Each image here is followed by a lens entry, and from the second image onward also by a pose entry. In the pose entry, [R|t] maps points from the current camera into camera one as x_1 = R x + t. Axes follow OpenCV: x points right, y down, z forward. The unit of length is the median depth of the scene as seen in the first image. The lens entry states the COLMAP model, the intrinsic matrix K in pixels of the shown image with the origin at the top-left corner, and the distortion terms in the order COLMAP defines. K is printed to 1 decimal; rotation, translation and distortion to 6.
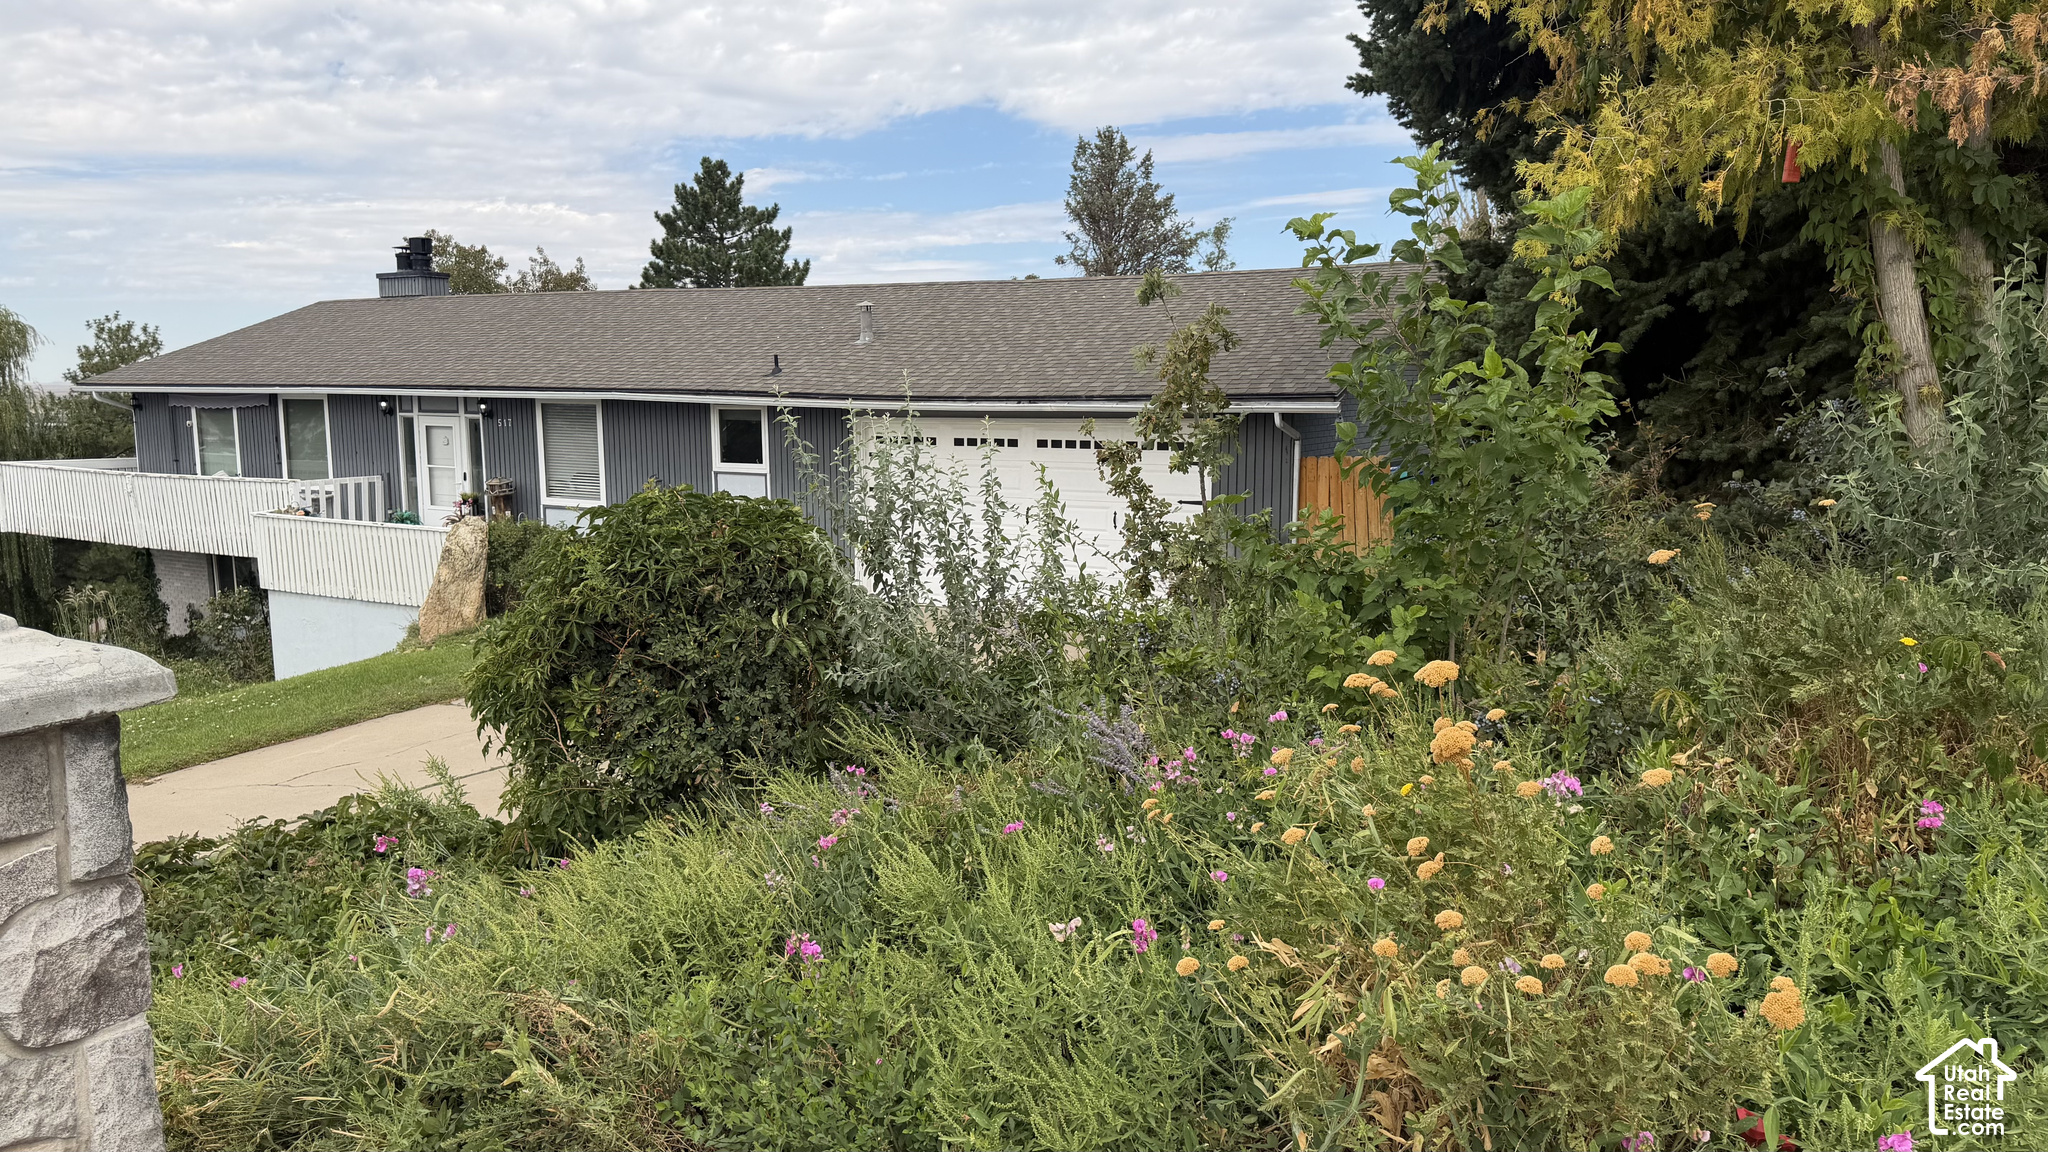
lens RADIAL K [[1417.4, 0, 1024.0], [0, 1417.4, 576.0], [0, 0, 1]] dist [0.101192, -0.162710]
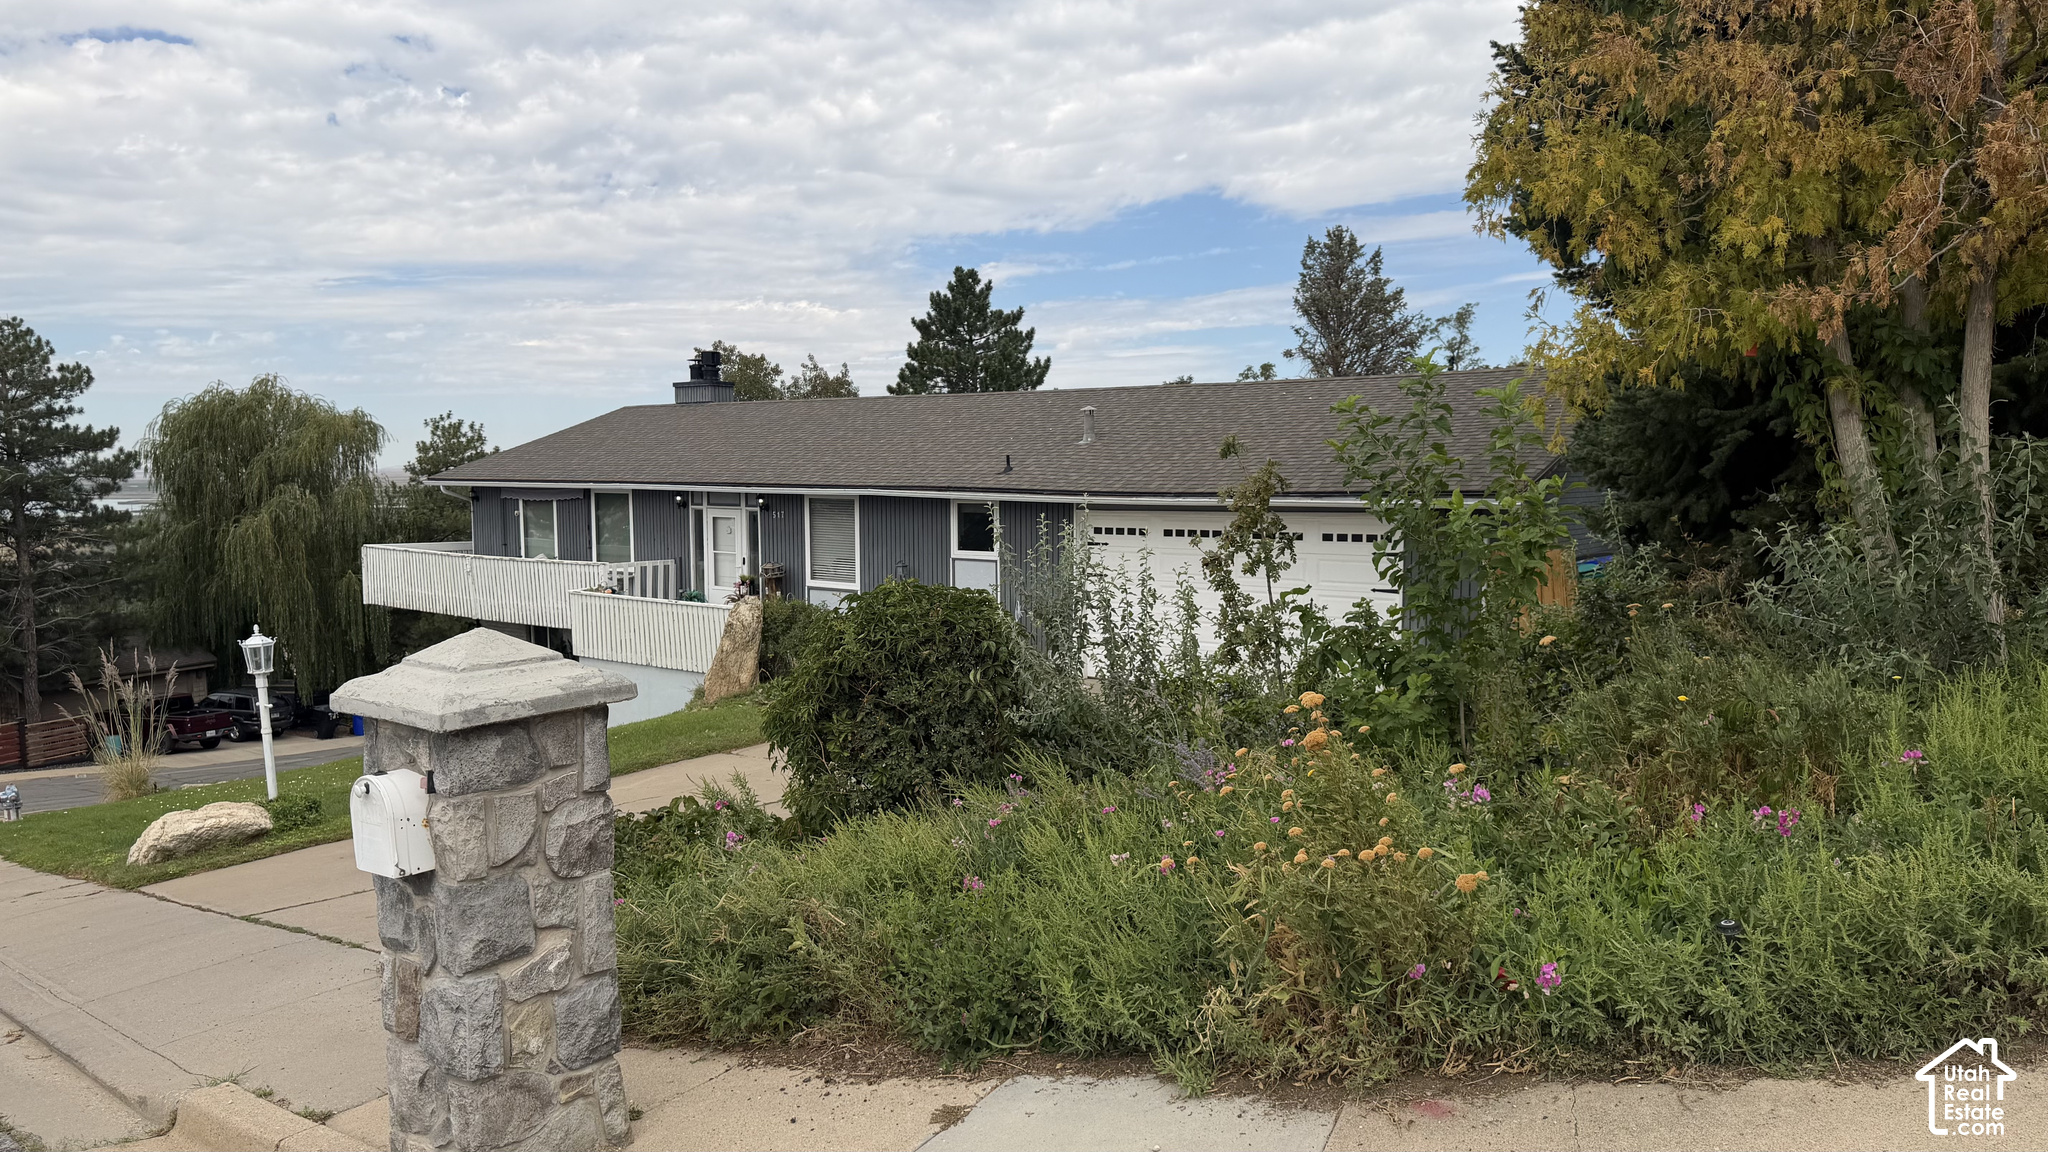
lens RADIAL K [[1445.0, 0, 1021.4], [0, 1445.0, 543.4], [0, 0, 1]] dist [0.068366, 0.000293]
pose [[0.984926, 0.005795, -0.172878, 0.035730], [-0.019520, 0.996778, -0.077796, 0.003079], [0.171870, 0.079998, 0.981866, -0.120615]]
